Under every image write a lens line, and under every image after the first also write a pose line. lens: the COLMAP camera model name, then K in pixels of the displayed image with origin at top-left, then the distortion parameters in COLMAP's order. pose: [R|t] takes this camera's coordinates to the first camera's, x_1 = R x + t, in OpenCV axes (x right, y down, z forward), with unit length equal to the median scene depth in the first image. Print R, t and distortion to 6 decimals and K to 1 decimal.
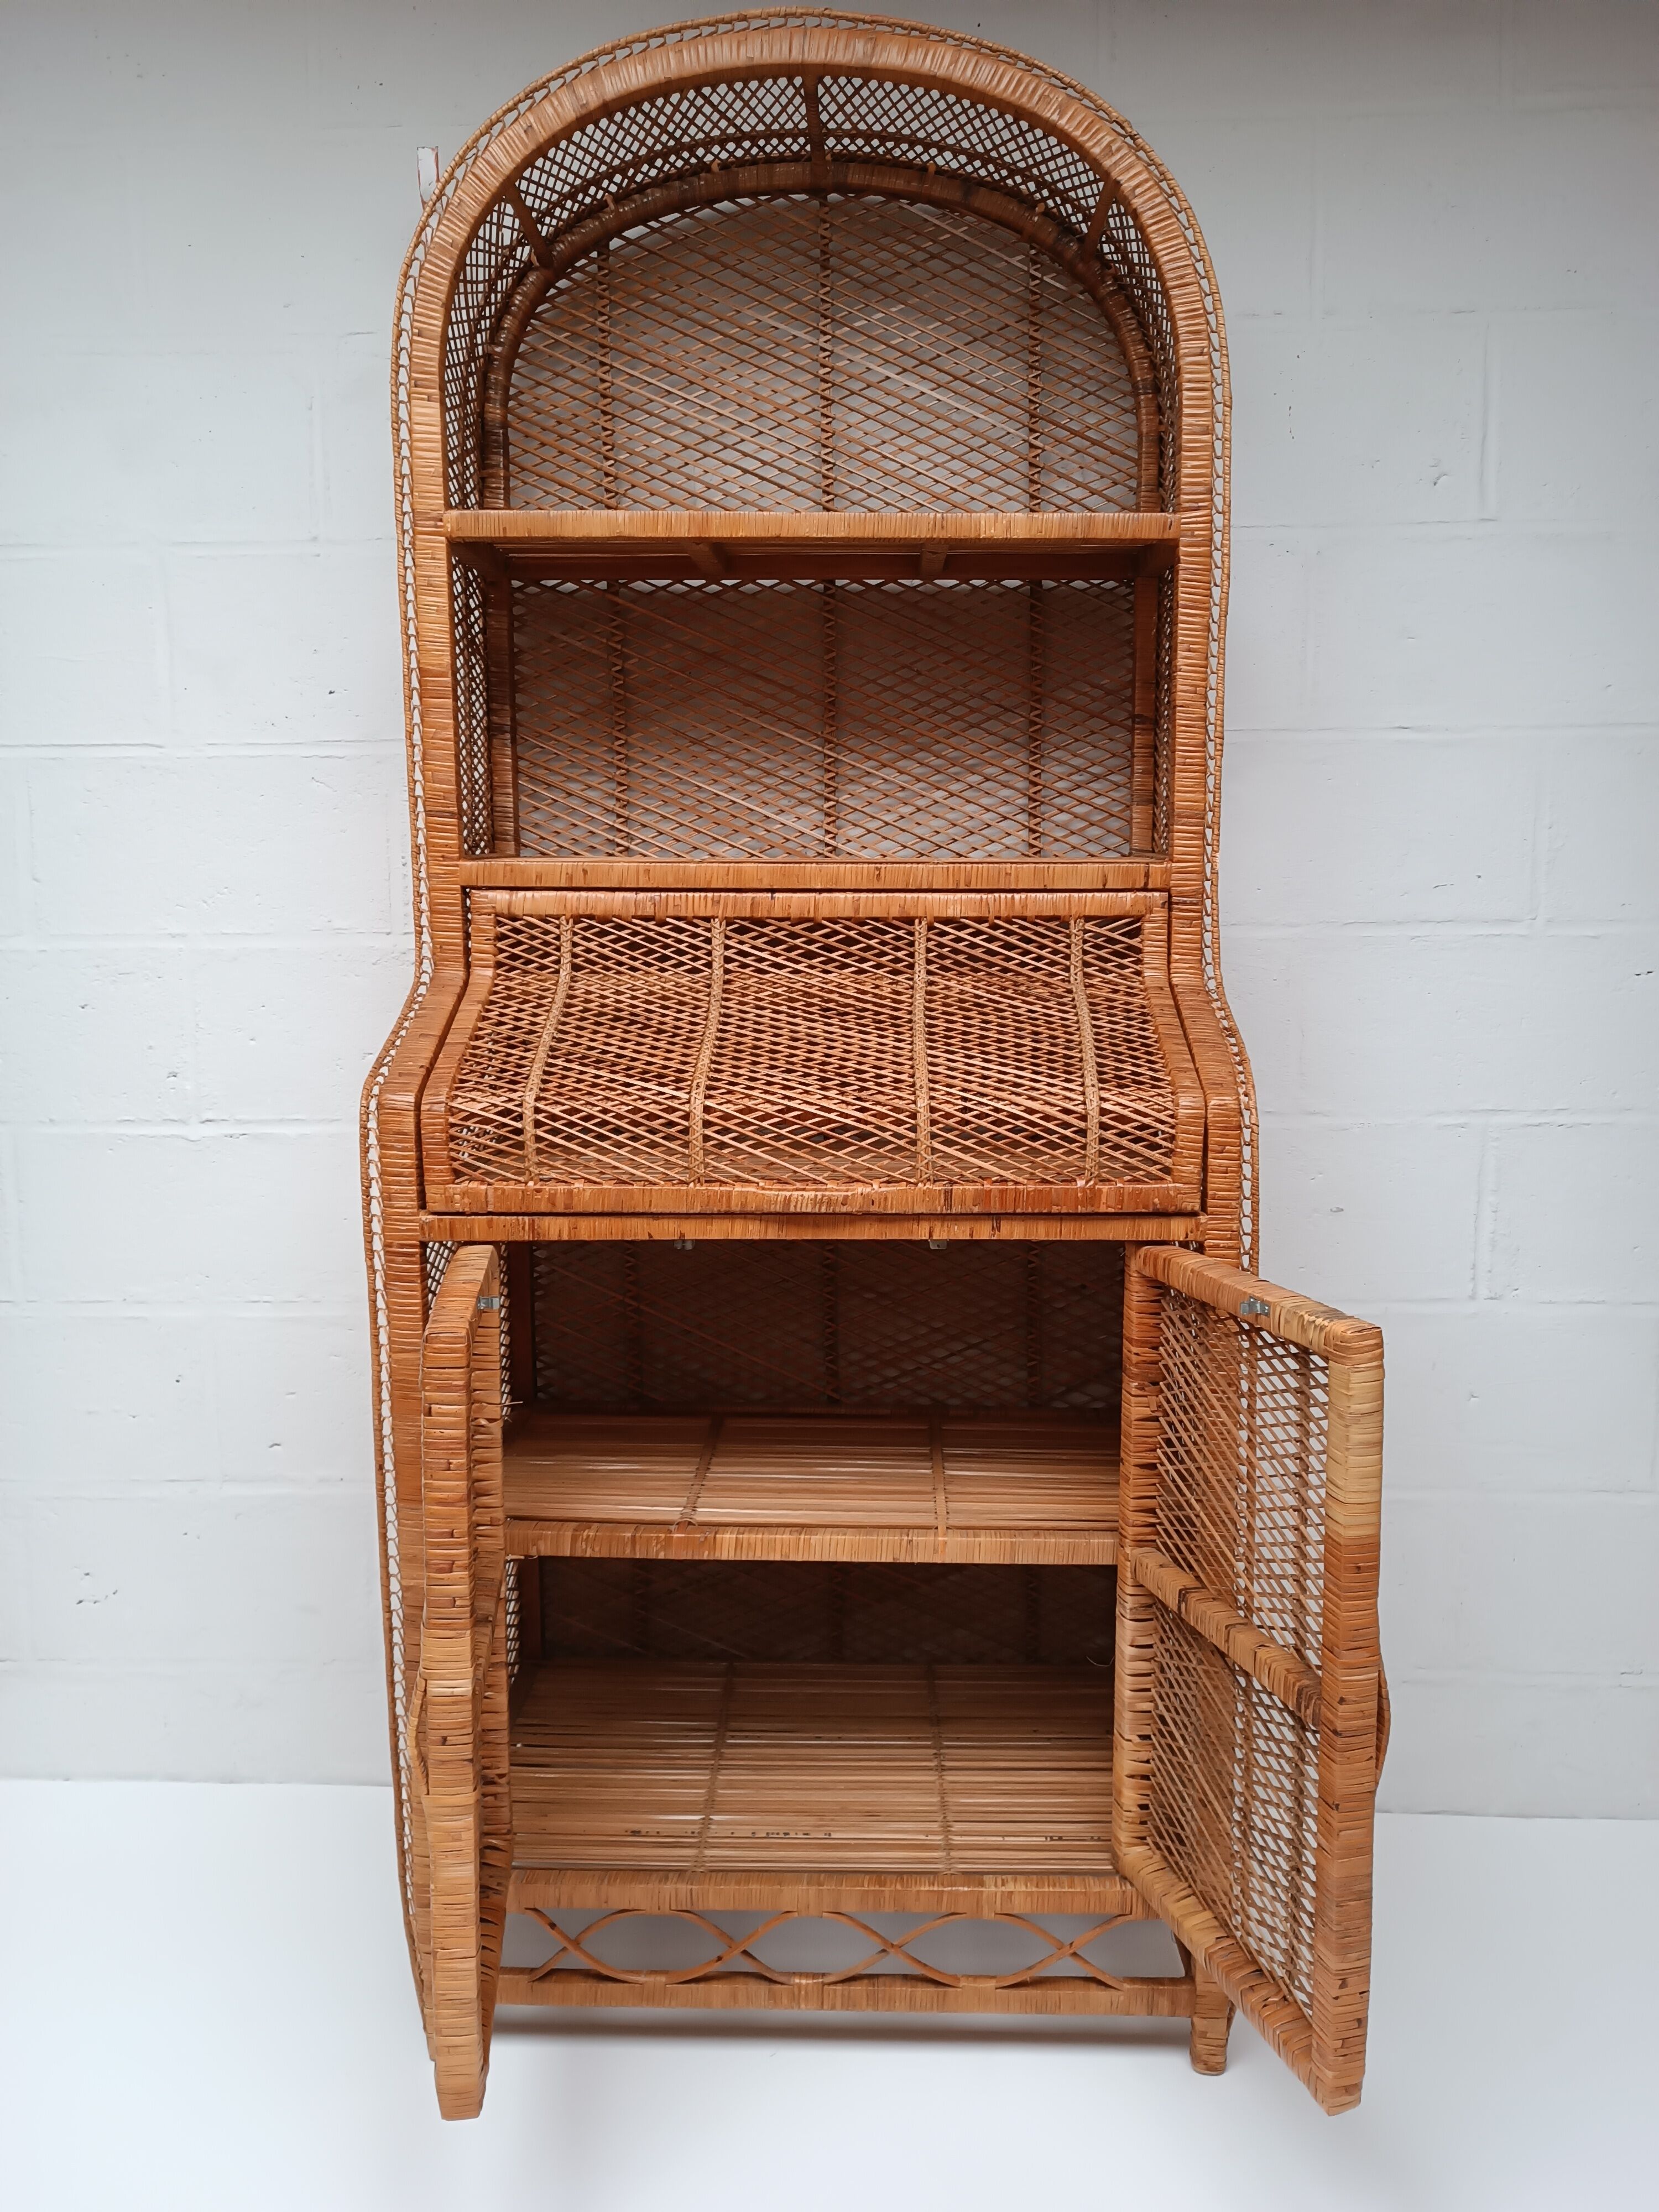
lens RADIAL K [[1586.8, 0, 829.9], [0, 1586.8, 1111.1], [0, 0, 1]] dist [0.020743, -0.039873]
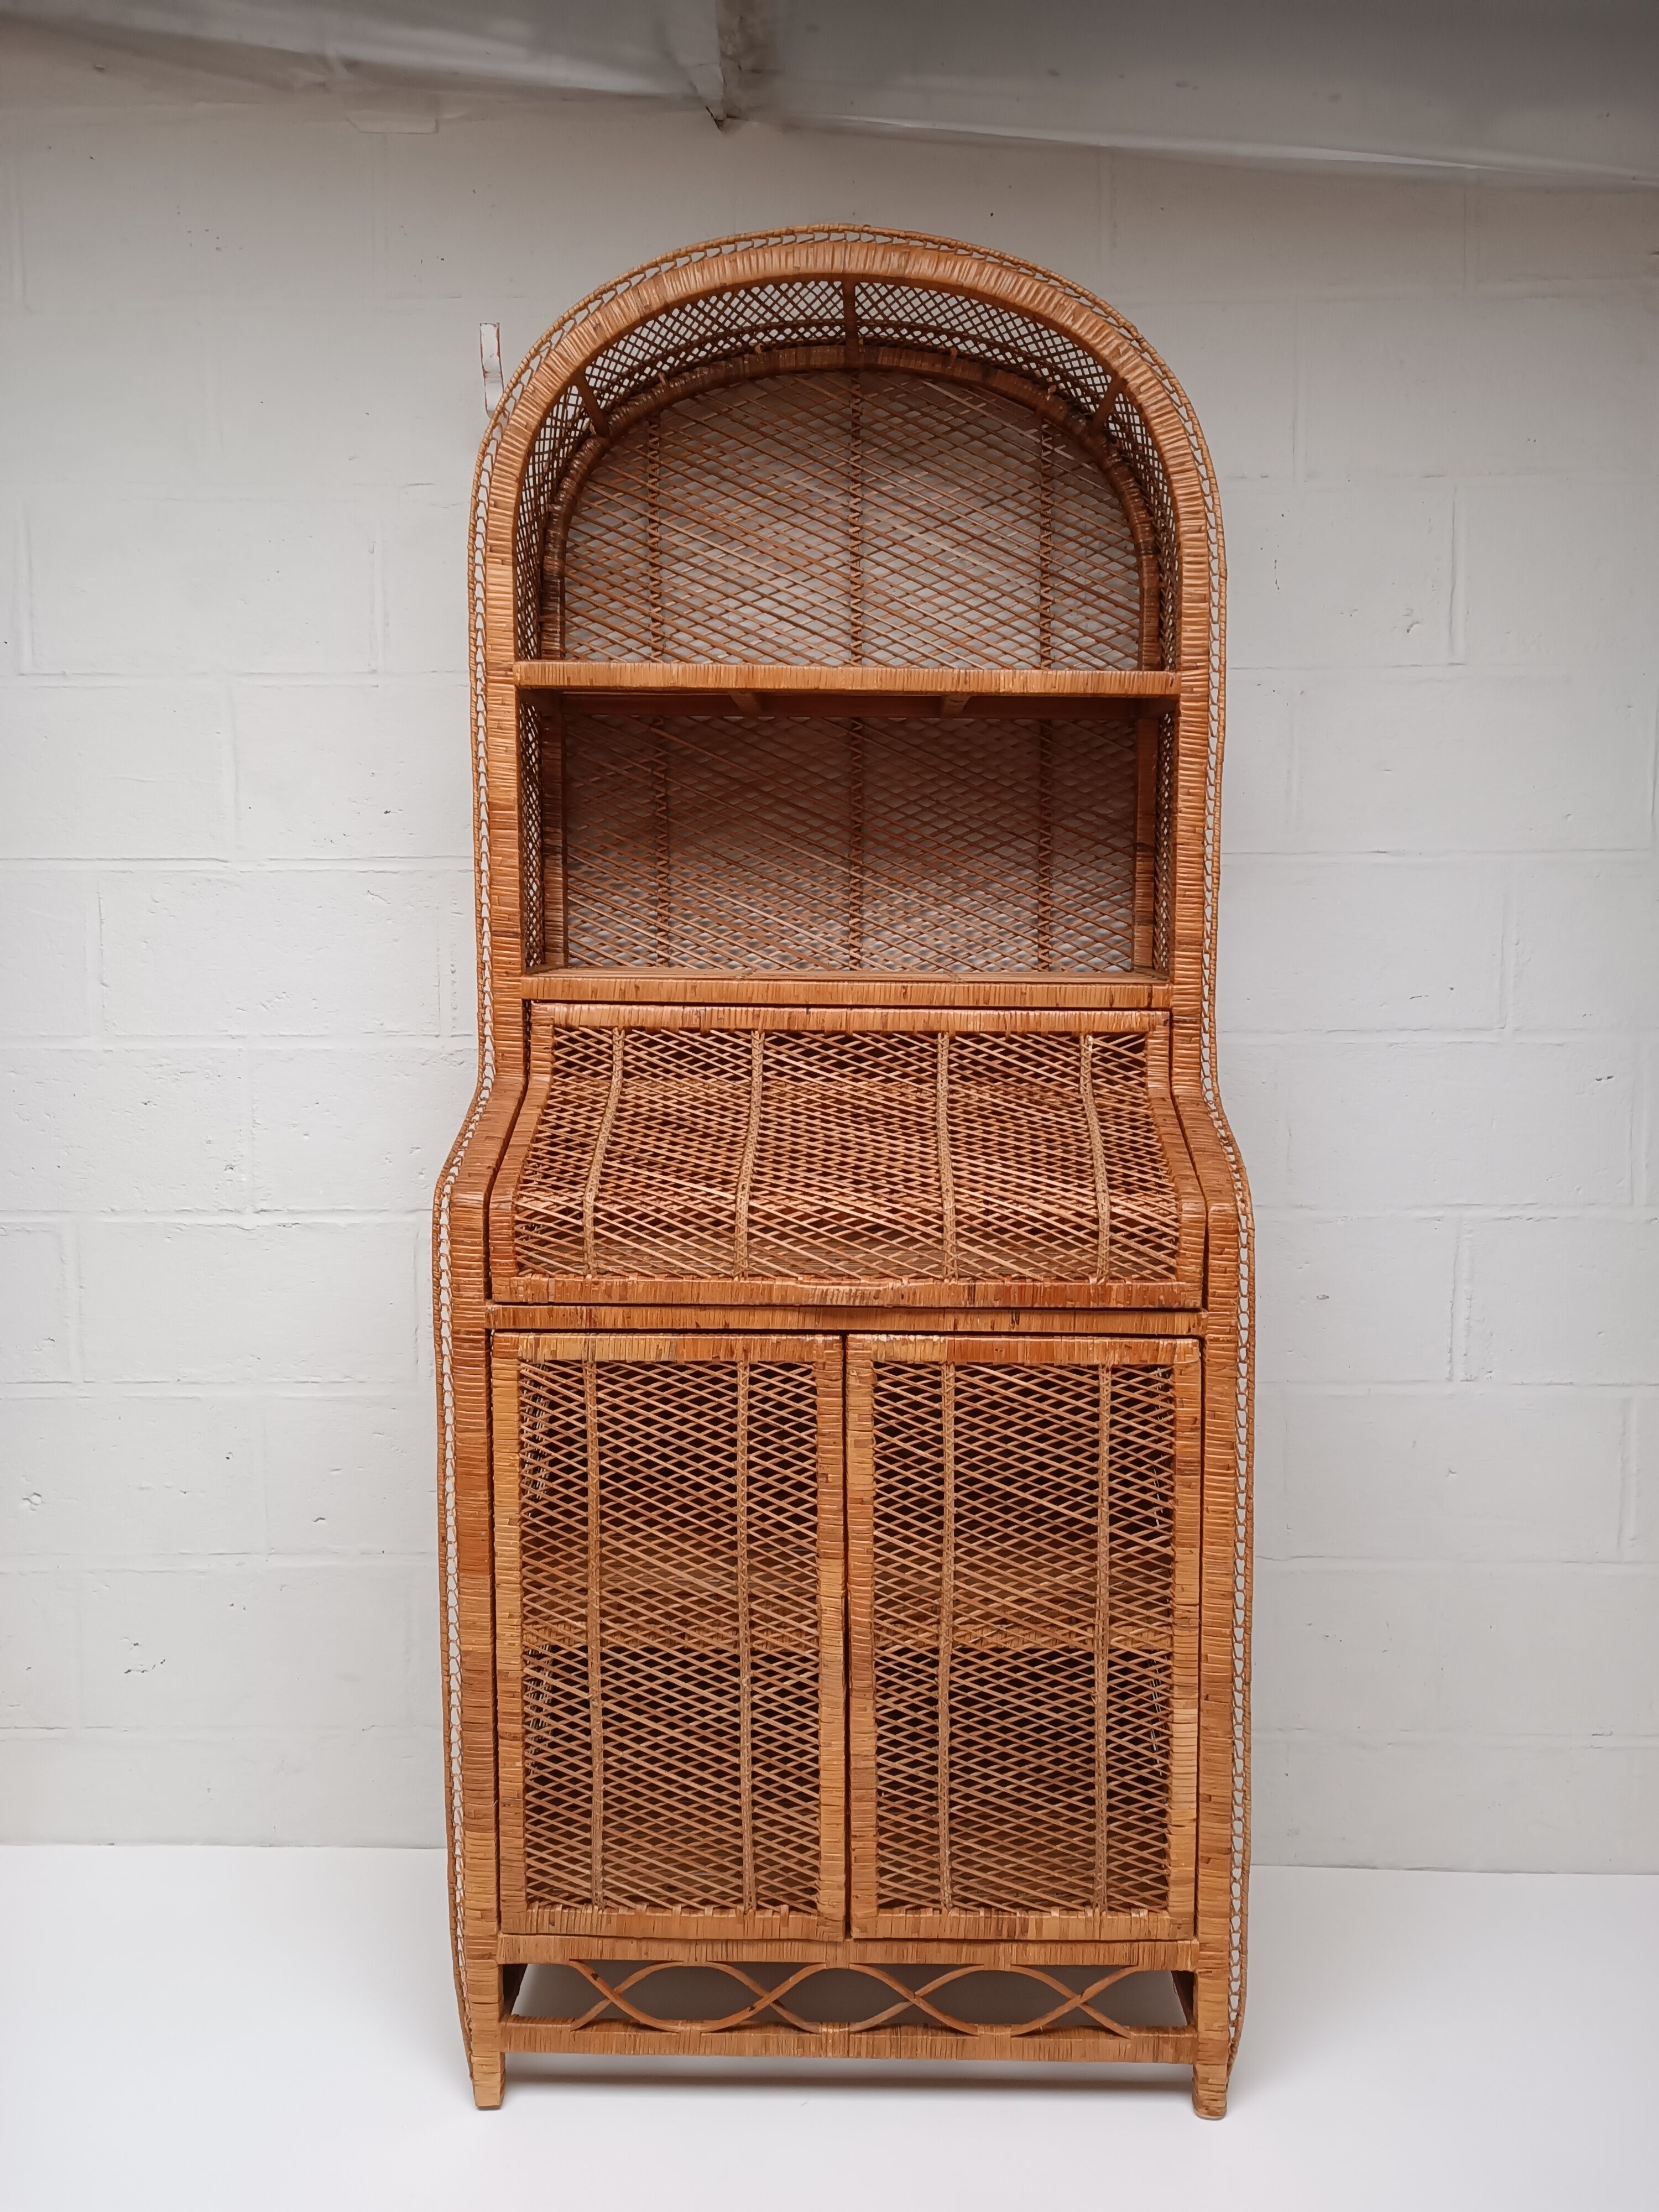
lens RADIAL K [[1586.8, 0, 826.5], [0, 1586.8, 1105.4], [0, 0, 1]] dist [0.020743, -0.039873]
pose [[0.999928, 0.008177, 0.008794, -0.032759], [-0.007778, 0.998981, -0.044450, -0.022479], [-0.009149, 0.044378, 0.998973, -0.087903]]
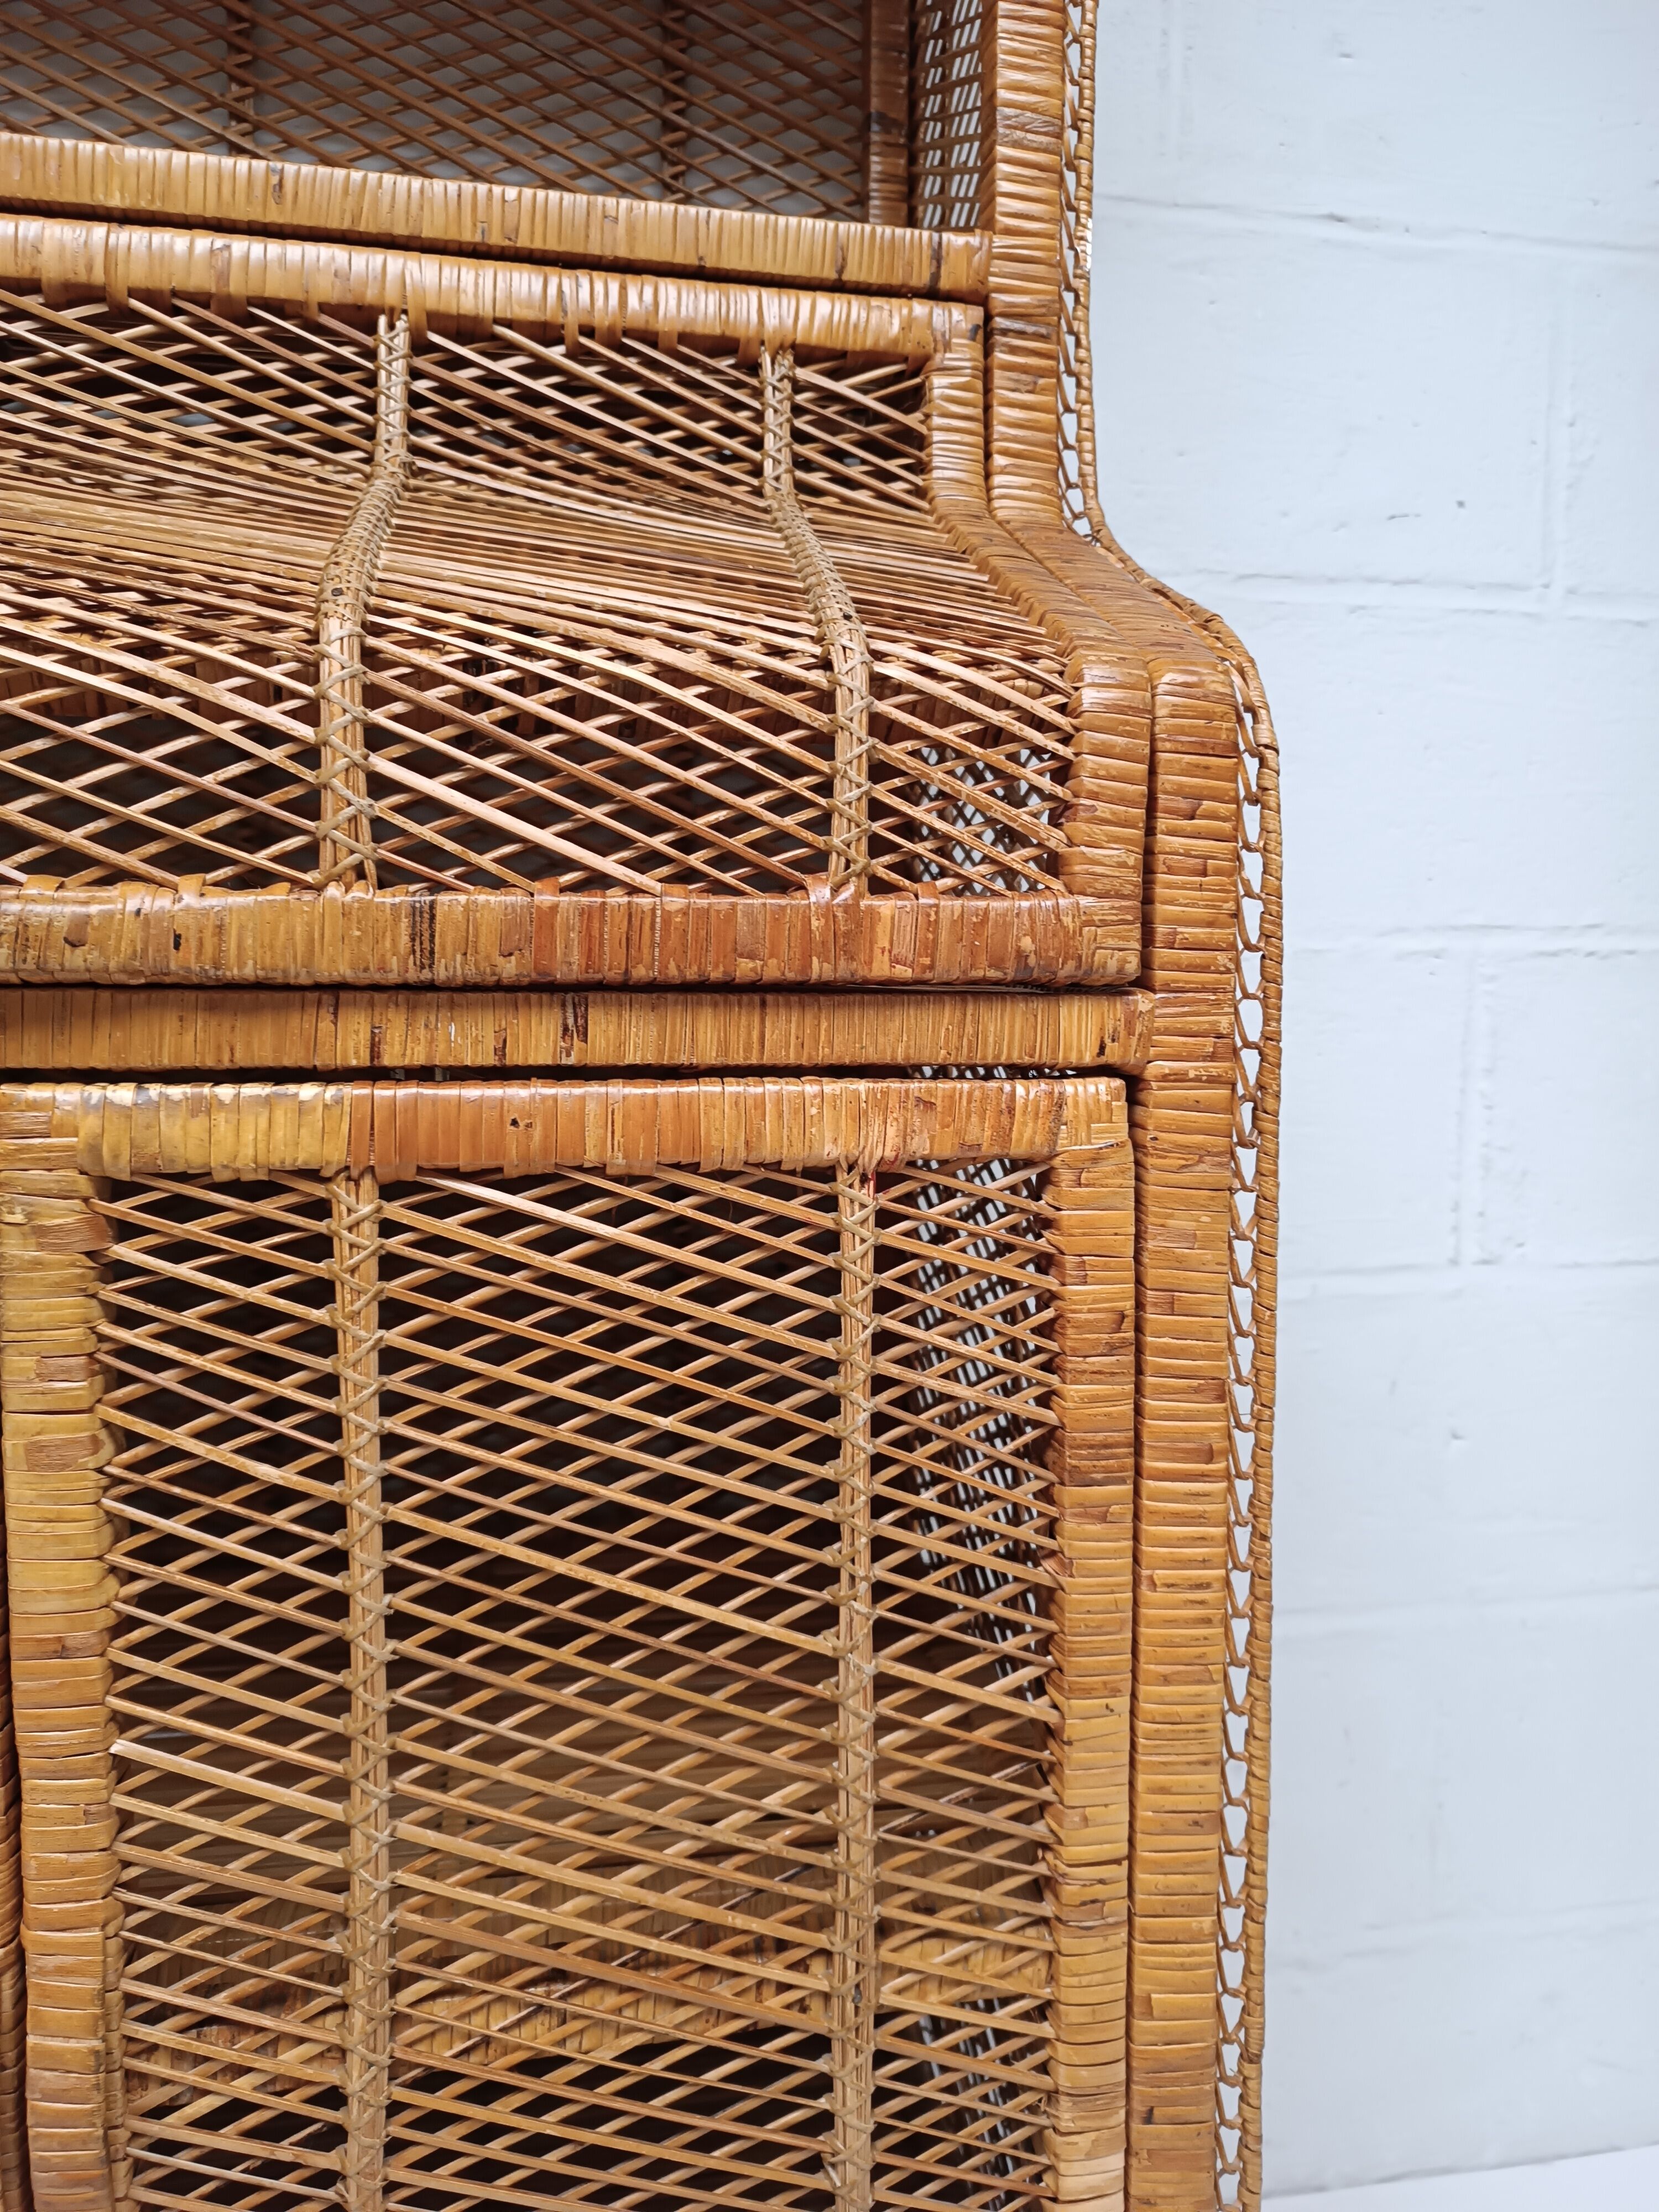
lens RADIAL K [[1586.8, 0, 850.3], [0, 1586.8, 1089.2], [0, 0, 1]] dist [0.020743, -0.039873]
pose [[0.972086, -0.003734, 0.234597, 0.074880], [0.013967, 0.999021, -0.041973, 0.092953], [-0.234210, 0.044078, 0.971186, 0.599123]]
